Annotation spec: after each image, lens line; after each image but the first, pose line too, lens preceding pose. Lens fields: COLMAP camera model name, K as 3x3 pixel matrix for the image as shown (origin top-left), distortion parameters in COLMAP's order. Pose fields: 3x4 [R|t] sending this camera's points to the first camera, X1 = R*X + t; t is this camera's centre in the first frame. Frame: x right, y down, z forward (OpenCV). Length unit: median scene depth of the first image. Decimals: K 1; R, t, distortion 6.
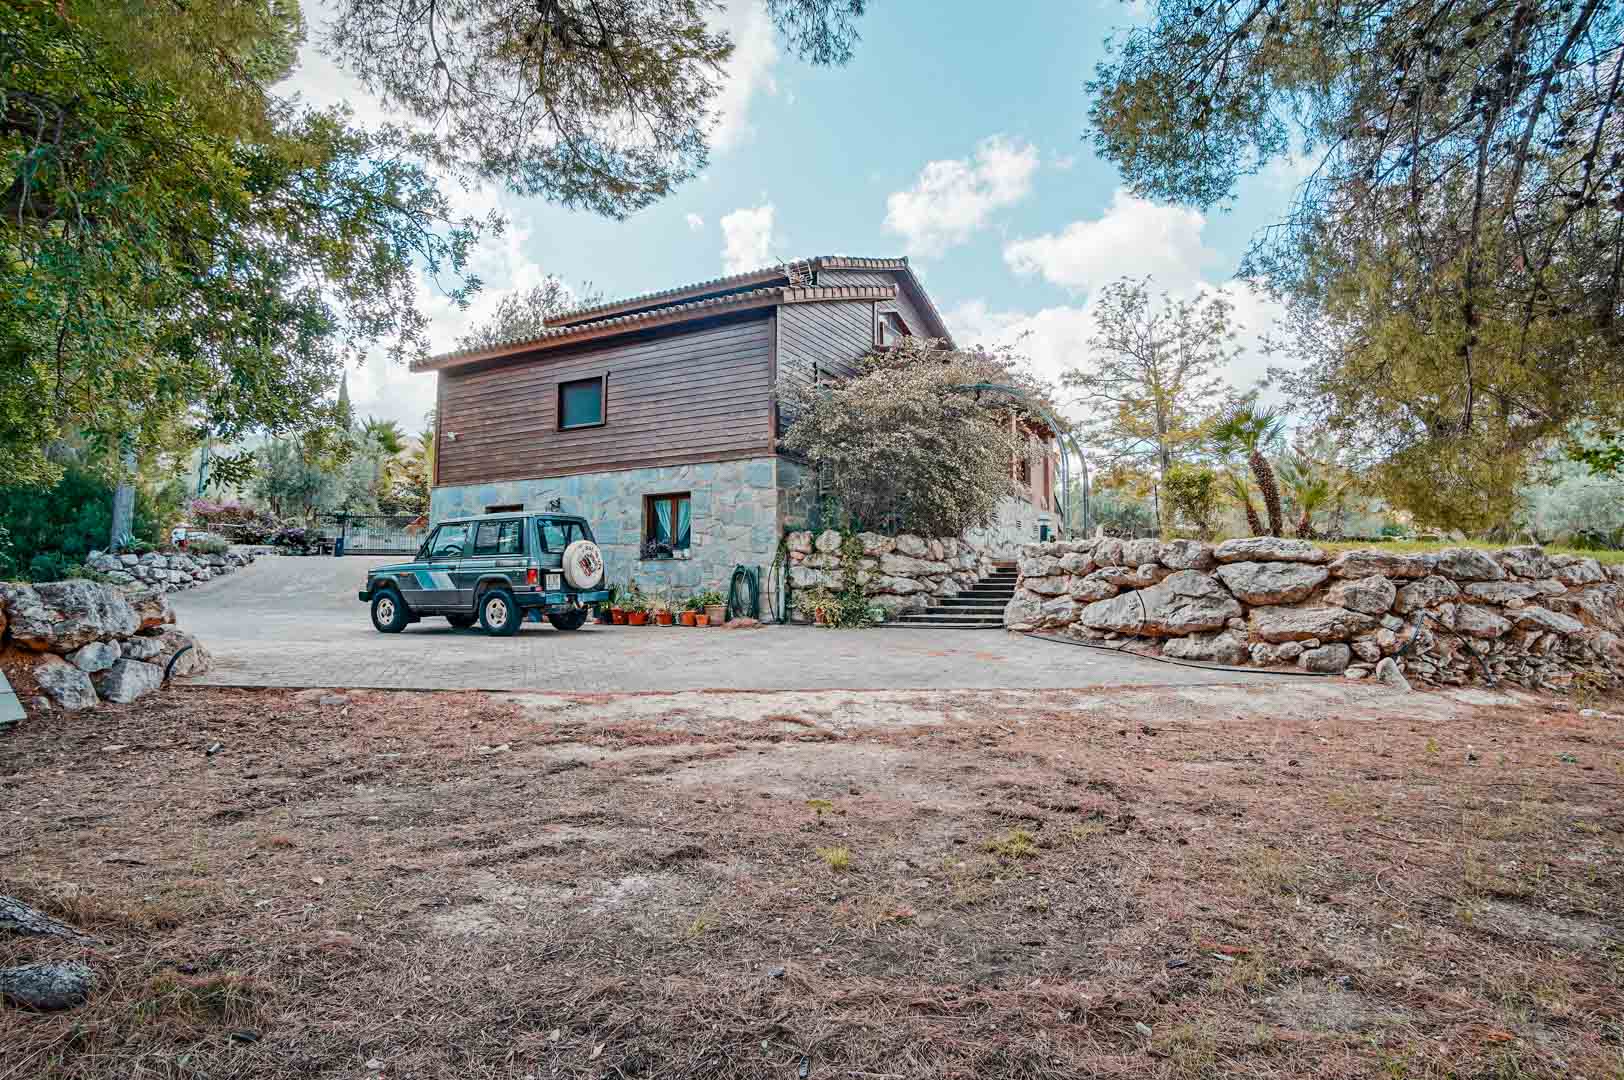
lens RADIAL K [[1003.0, 0, 812.5], [0, 1003.0, 509.5], [0, 0, 1]] dist [-0.036787, 0.013931]
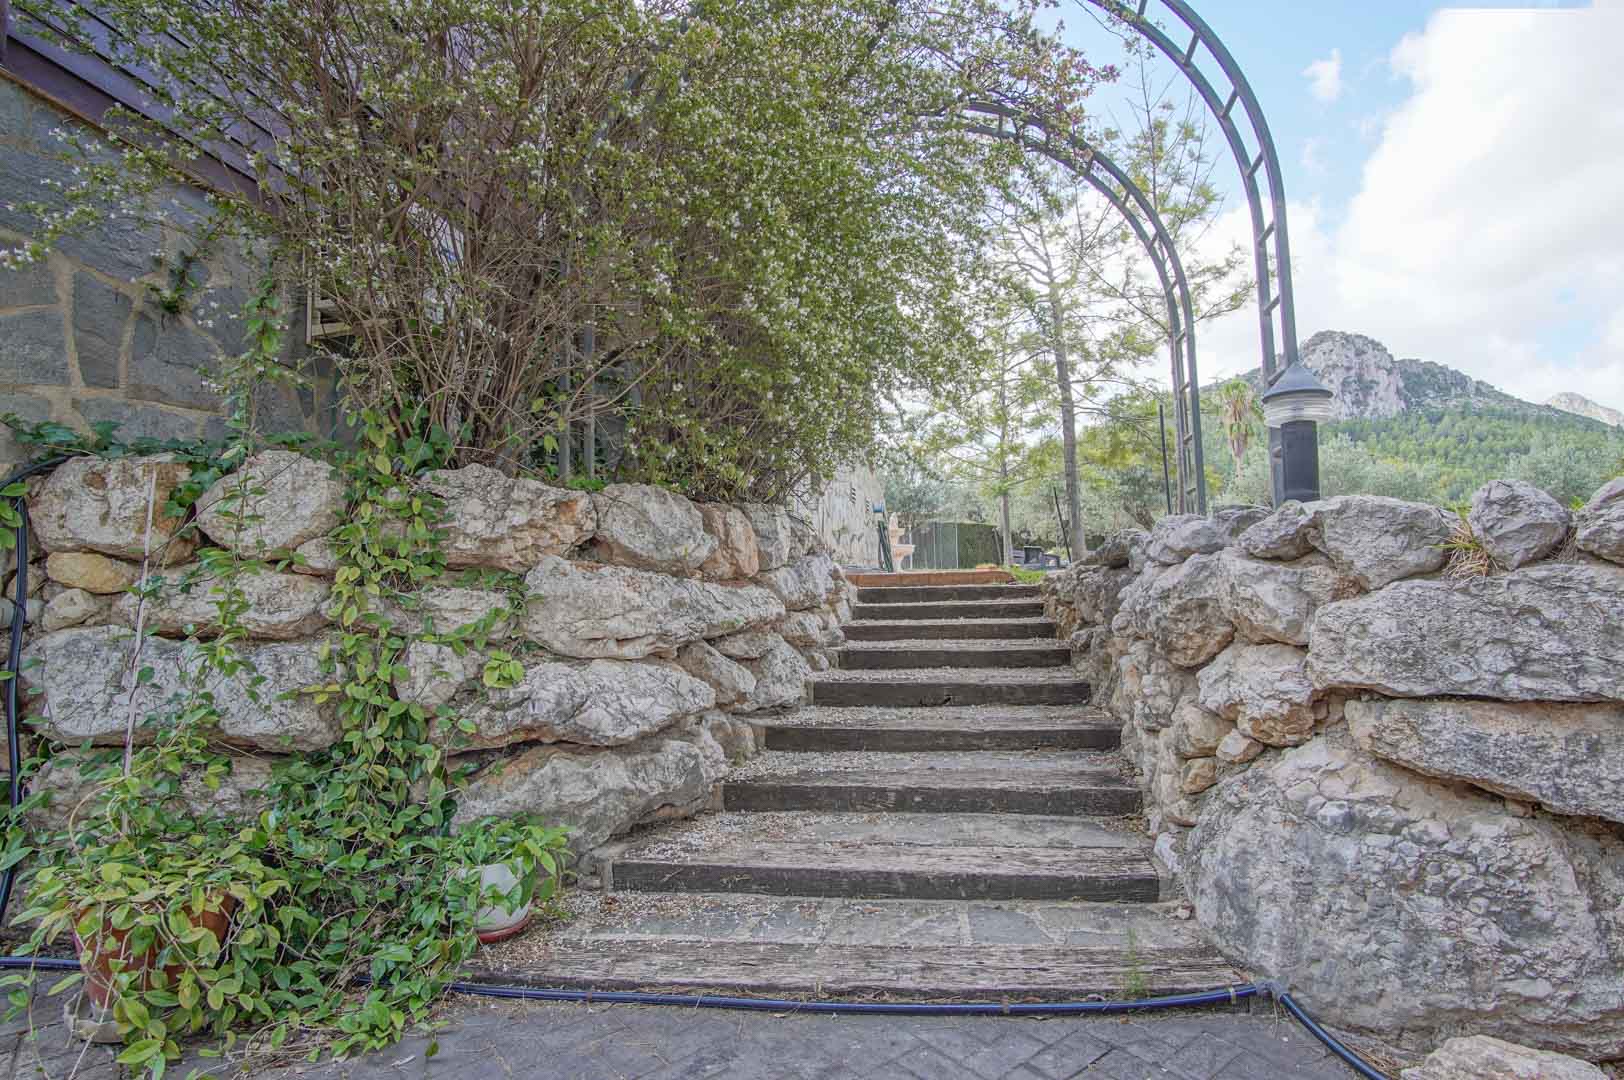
lens RADIAL K [[1003.0, 0, 812.5], [0, 1003.0, 509.5], [0, 0, 1]] dist [-0.036787, 0.013931]
pose [[0.959613, 0.001304, 0.281322, 0.066867], [-0.000802, 0.999998, -0.001899, 0.033499], [-0.281324, 0.001597, 0.959612, 0.772201]]
